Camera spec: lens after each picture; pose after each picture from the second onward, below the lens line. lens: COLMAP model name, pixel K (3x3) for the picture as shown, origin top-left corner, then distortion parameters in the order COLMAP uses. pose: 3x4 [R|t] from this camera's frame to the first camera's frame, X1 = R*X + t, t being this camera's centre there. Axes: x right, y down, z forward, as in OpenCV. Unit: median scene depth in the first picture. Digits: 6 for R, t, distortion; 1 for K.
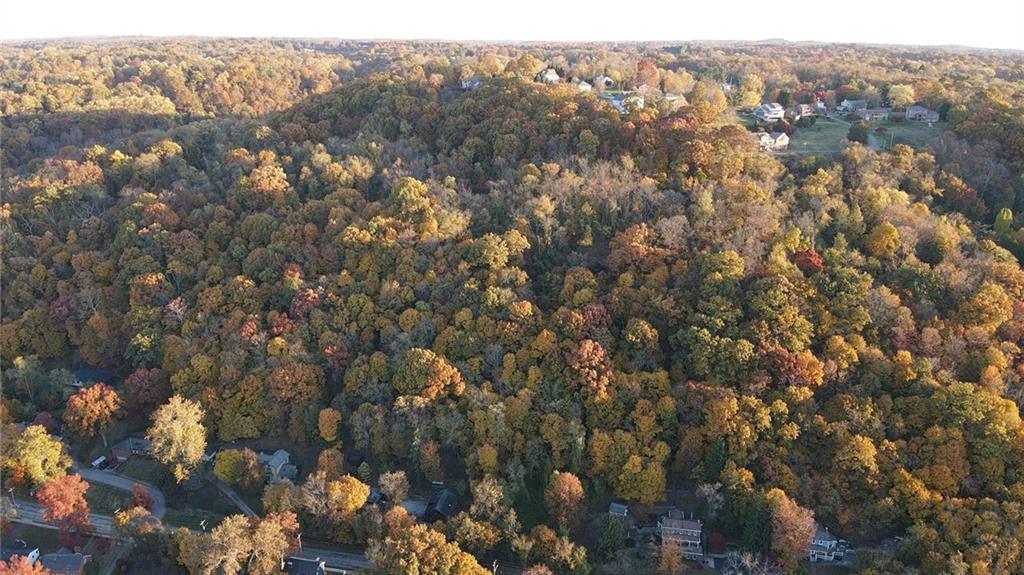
lens RADIAL K [[740.3, 0, 510.7], [0, 740.3, 294.9], [0, 0, 1]] dist [0.096548, -0.174580]
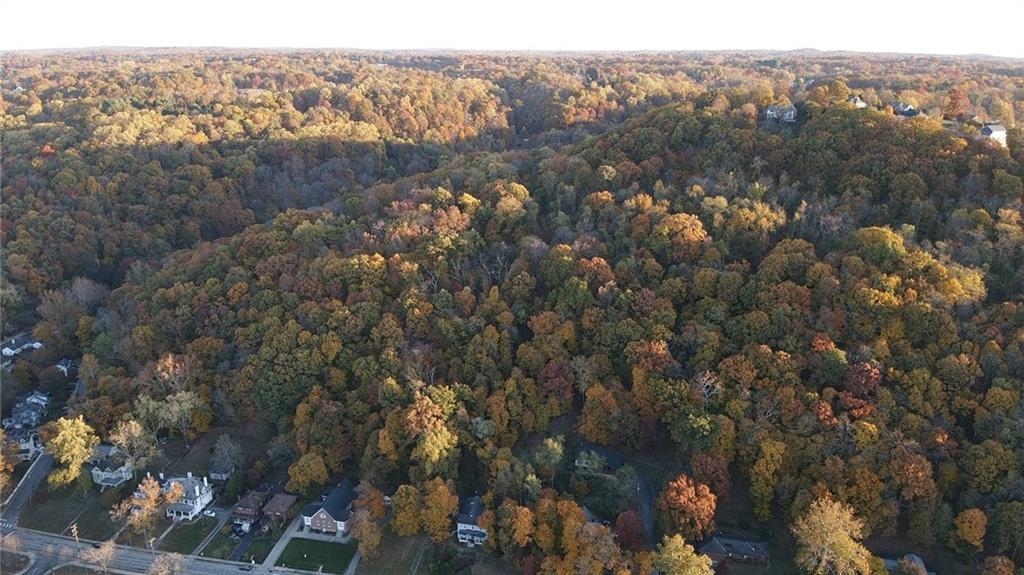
lens RADIAL K [[740.3, 0, 510.7], [0, 740.3, 294.9], [0, 0, 1]] dist [0.096548, -0.174580]
pose [[0.999999, -0.000147, 0.001662, -0.256106], [0.000167, 0.999931, -0.011739, -0.028516], [-0.001660, 0.011739, 0.999930, 0.037270]]
